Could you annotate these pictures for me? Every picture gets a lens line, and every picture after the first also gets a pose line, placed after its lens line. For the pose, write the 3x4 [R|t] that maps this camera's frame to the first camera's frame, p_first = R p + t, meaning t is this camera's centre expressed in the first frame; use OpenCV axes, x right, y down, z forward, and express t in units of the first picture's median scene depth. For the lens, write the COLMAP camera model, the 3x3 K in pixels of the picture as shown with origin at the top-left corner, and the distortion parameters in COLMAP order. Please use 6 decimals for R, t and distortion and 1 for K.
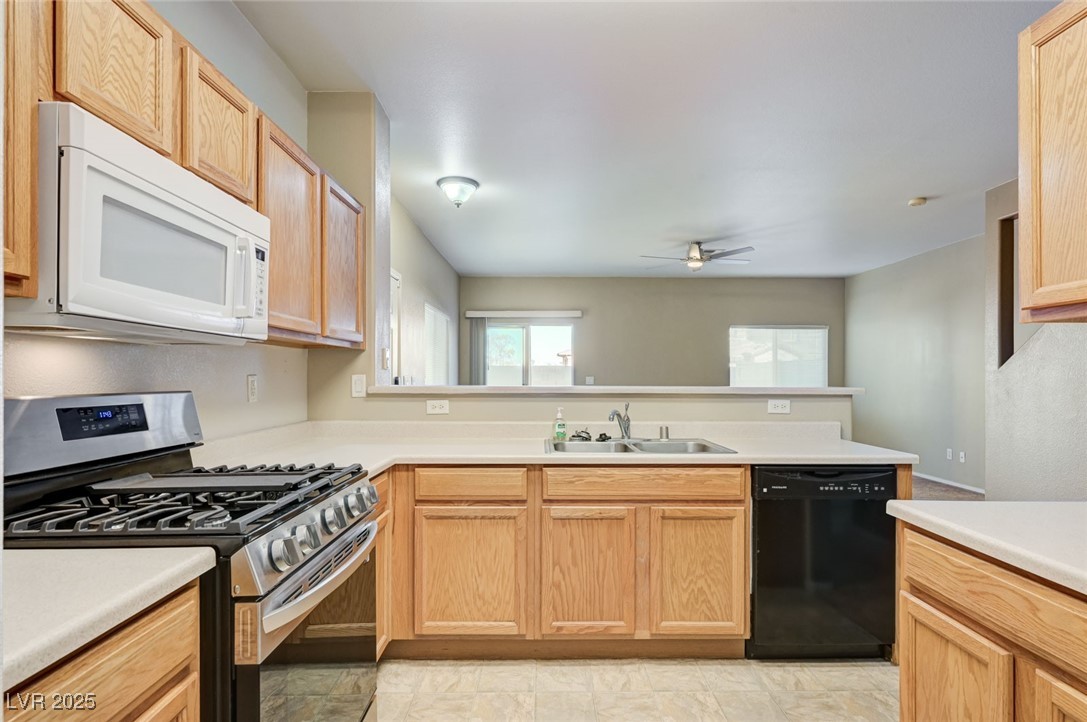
lens RADIAL K [[565.5, 0, 540.8], [0, 565.5, 372.1], [0, 0, 1]] dist [-0.001648, -0.000125]
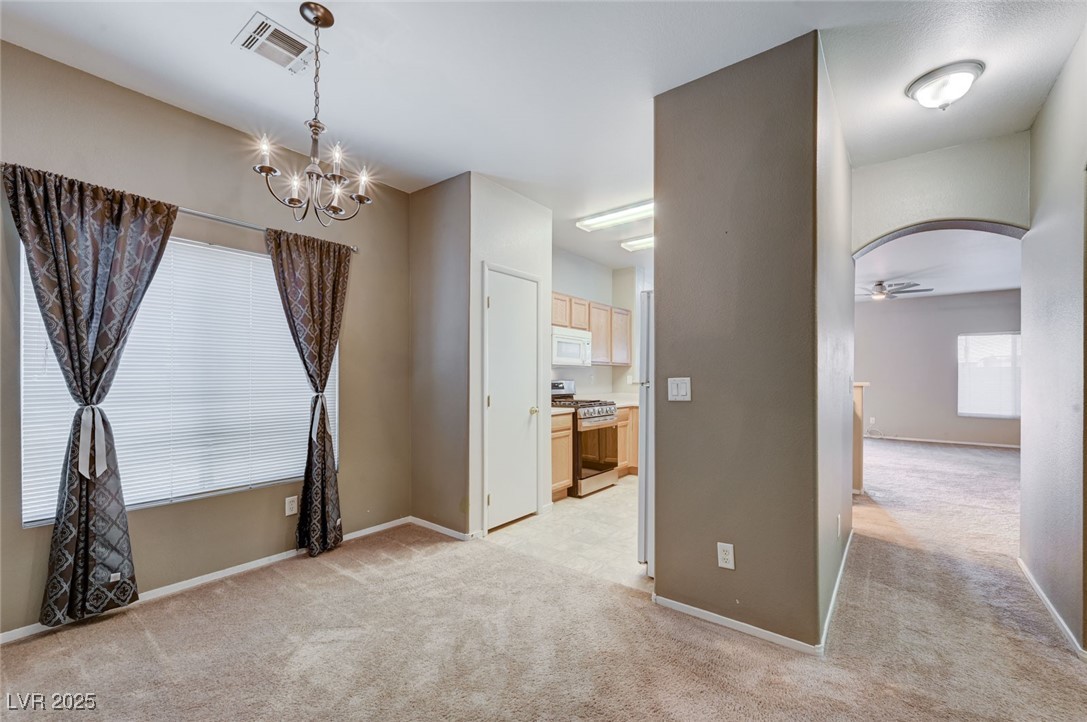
lens RADIAL K [[457.5, 0, 540.9], [0, 457.5, 367.5], [0, 0, 1]] dist [-0.000219, 0.000545]
pose [[0.796463, -0.003388, -0.604678, 1.406735], [0.002078, 0.999994, -0.002867, -0.060624], [0.604684, 0.001027, 0.796465, -2.083817]]
